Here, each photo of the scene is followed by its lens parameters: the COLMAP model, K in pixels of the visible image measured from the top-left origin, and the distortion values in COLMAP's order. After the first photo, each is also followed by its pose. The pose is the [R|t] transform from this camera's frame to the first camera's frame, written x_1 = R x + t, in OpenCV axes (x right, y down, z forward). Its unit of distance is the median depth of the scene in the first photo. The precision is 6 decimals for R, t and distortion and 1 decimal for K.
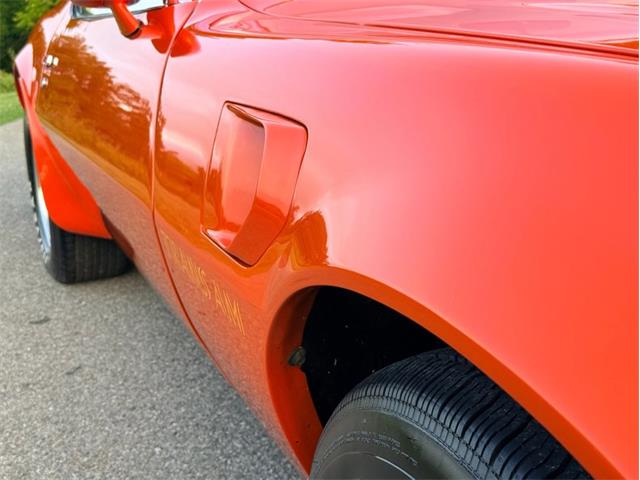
lens RADIAL K [[997.0, 0, 320.0], [0, 997.0, 240.0], [0, 0, 1]] dist [0.349941, -0.894494]
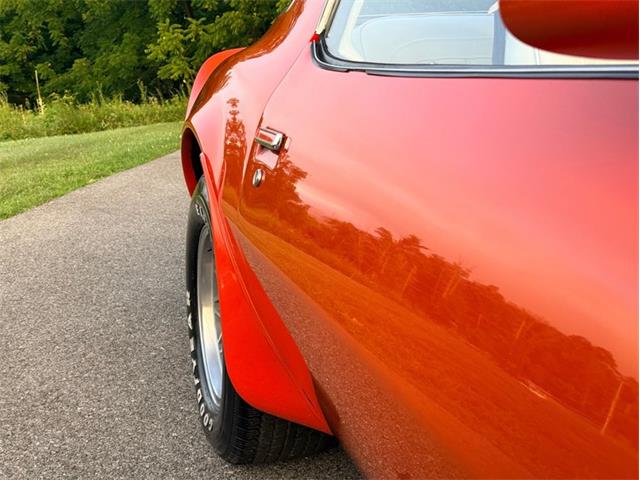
lens RADIAL K [[961.8, 0, 320.0], [0, 961.8, 240.0], [0, 0, 1]] dist [0.220673, -0.505371]
pose [[0.993045, 0.075832, -0.090063, -0.156784], [-0.078719, 0.996477, -0.028941, -0.089739], [0.087551, 0.035830, 0.995515, 0.397076]]
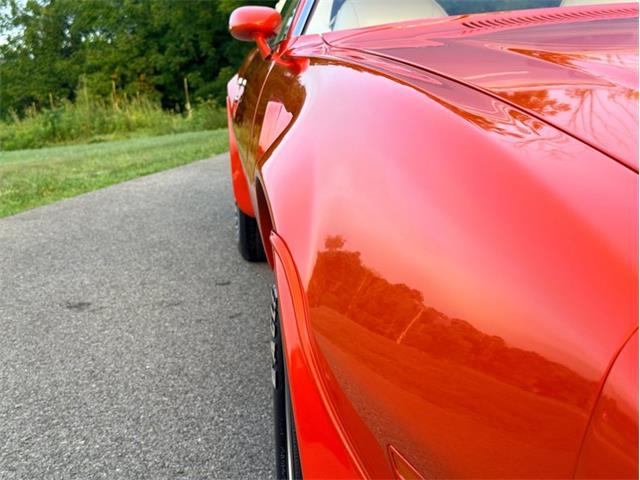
lens RADIAL K [[997.0, 0, 320.0], [0, 997.0, 240.0], [0, 0, 1]] dist [0.349941, -0.894494]
pose [[0.966278, 0.082859, -0.243805, 0.142133], [-0.092761, 0.995254, -0.029399, 0.047354], [0.240212, 0.051023, 0.969379, -0.197707]]
